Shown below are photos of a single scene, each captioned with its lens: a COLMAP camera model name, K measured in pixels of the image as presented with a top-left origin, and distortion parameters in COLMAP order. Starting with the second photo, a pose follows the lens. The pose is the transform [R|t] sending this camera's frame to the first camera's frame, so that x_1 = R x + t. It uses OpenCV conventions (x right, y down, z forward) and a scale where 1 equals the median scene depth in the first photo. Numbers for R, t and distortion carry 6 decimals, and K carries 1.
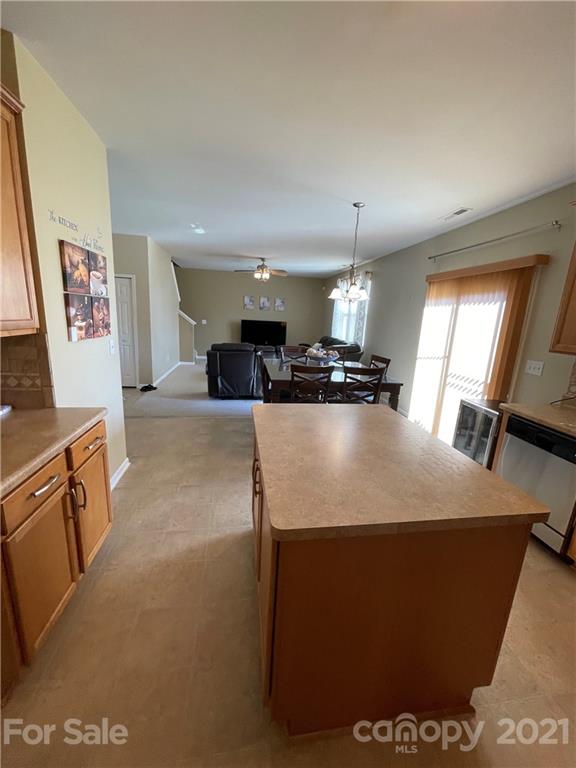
lens RADIAL K [[307.1, 0, 287.8], [0, 307.1, 383.4], [0, 0, 1]] dist [-0.001168, -0.000466]
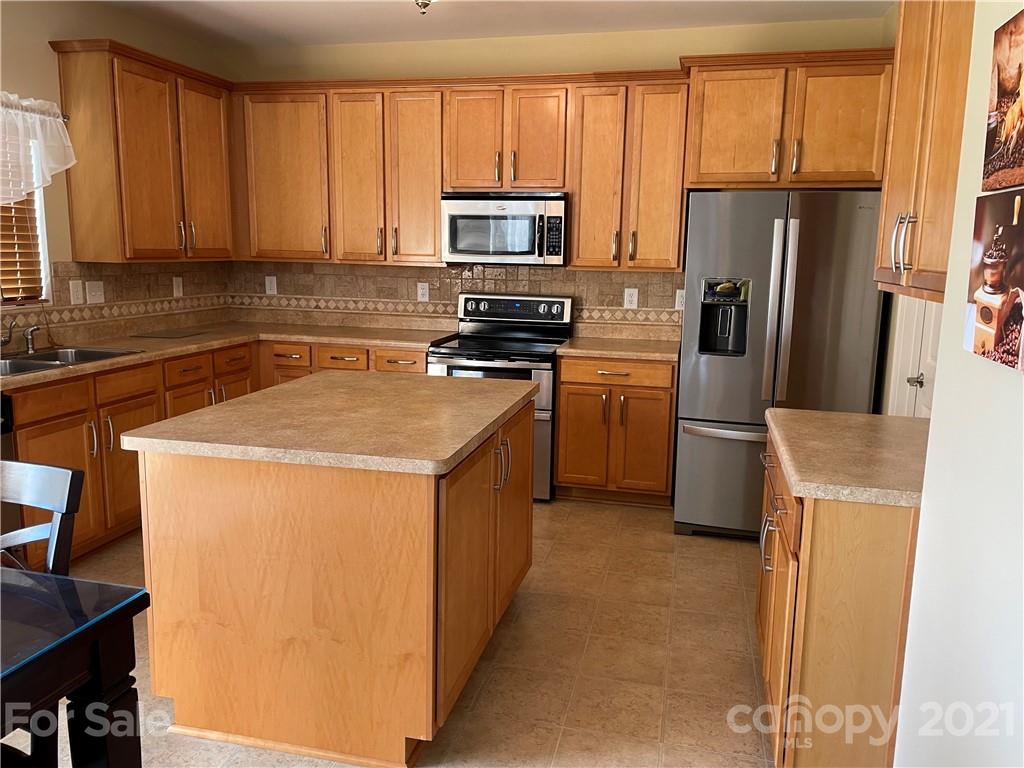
lens RADIAL K [[772.1, 0, 518.6], [0, 772.1, 374.9], [0, 0, 1]] dist [0.092864, -0.116261]
pose [[-0.920719, -0.131763, 0.367307, -0.531259], [0.017877, 0.926038, 0.377007, -0.385702], [-0.389816, 0.353684, -0.850266, 1.705872]]
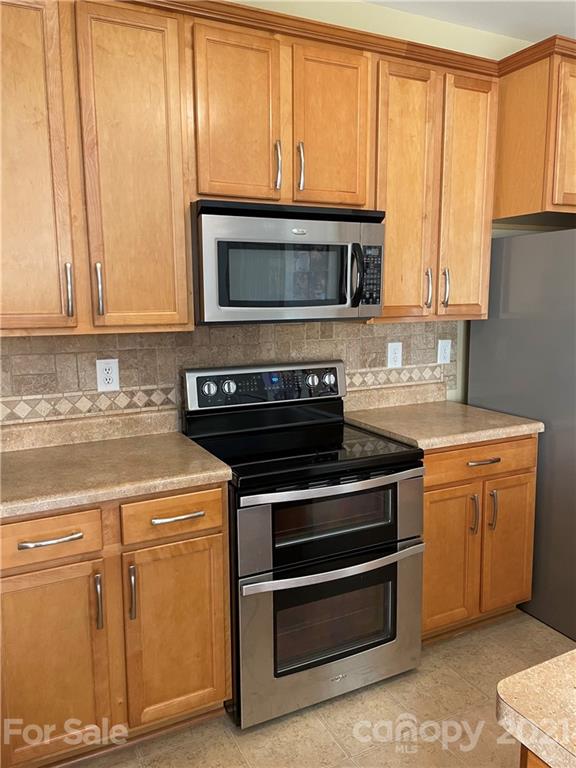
lens RADIAL K [[579.1, 0, 285.1], [0, 579.1, 375.6], [0, 0, 1]] dist [0.092864, -0.116261]
pose [[-0.955186, -0.002502, -0.295995, 0.673572], [-0.102717, 0.940629, 0.323521, -0.096243], [0.277612, 0.339427, -0.898733, 0.723015]]
